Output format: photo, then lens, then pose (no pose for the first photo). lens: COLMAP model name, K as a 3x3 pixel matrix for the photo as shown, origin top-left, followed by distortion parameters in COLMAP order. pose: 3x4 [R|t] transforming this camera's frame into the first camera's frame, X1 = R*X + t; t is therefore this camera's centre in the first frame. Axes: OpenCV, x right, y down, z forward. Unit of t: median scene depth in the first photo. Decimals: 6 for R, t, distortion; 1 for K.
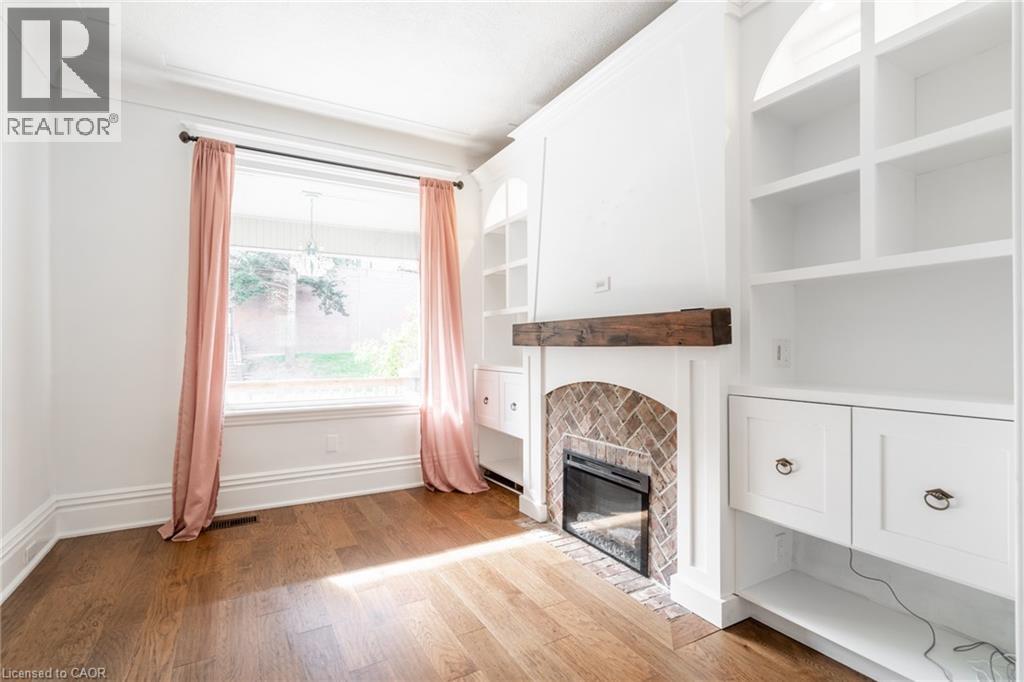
lens RADIAL K [[473.4, 0, 531.3], [0, 473.4, 336.9], [0, 0, 1]] dist [-0.003495, 0.000200]
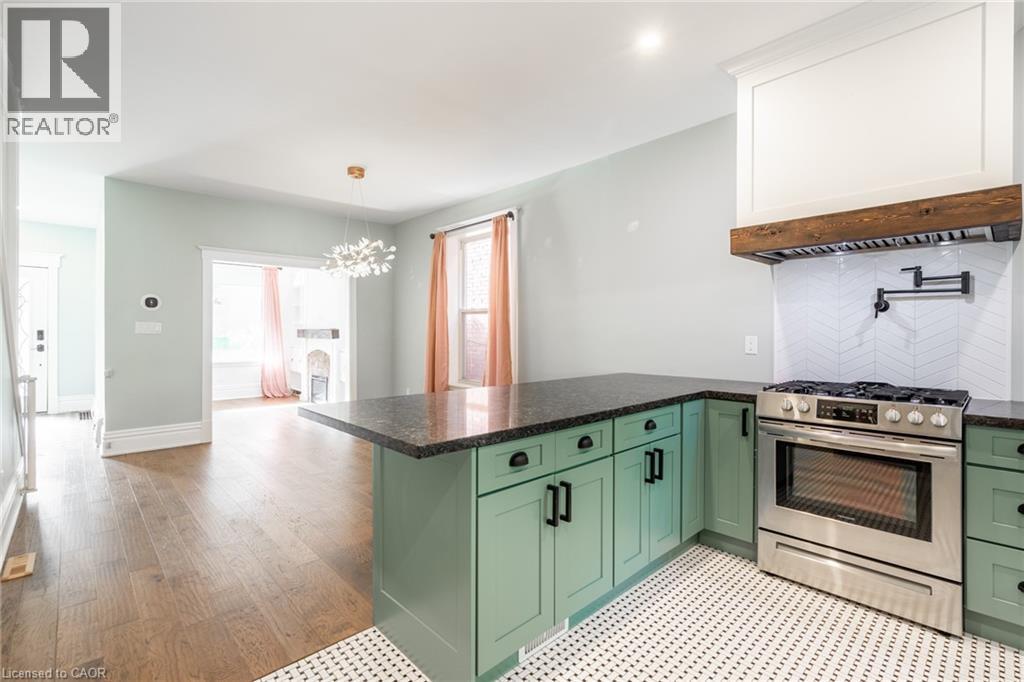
lens RADIAL K [[473.4, 0, 531.3], [0, 473.4, 336.9], [0, 0, 1]] dist [-0.003495, 0.000200]
pose [[0.972435, -0.000012, 0.233176, 0.612257], [-0.008753, 0.999293, 0.036555, -0.090643], [-0.233012, -0.037588, 0.971747, -1.848341]]
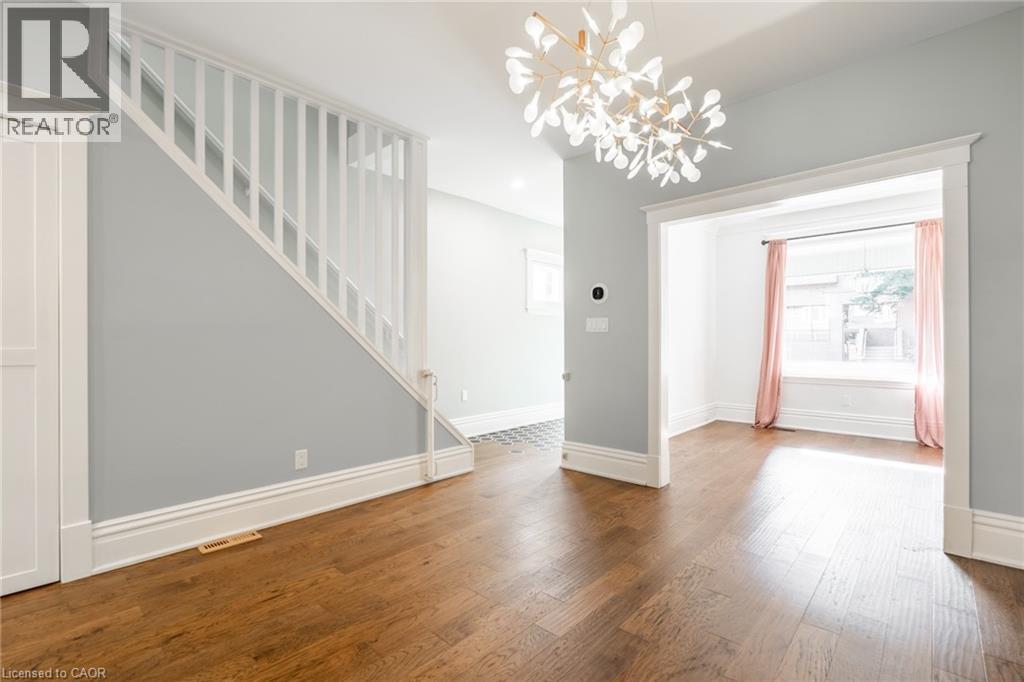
lens RADIAL K [[463.7, 0, 515.2], [0, 463.7, 339.4], [0, 0, 1]] dist [-0.002477, 0.000142]
pose [[0.278756, -0.002322, -0.960359, 0.888631], [0.020994, 0.999773, 0.003677, -0.022745], [0.960133, -0.021187, 0.278741, -0.612440]]
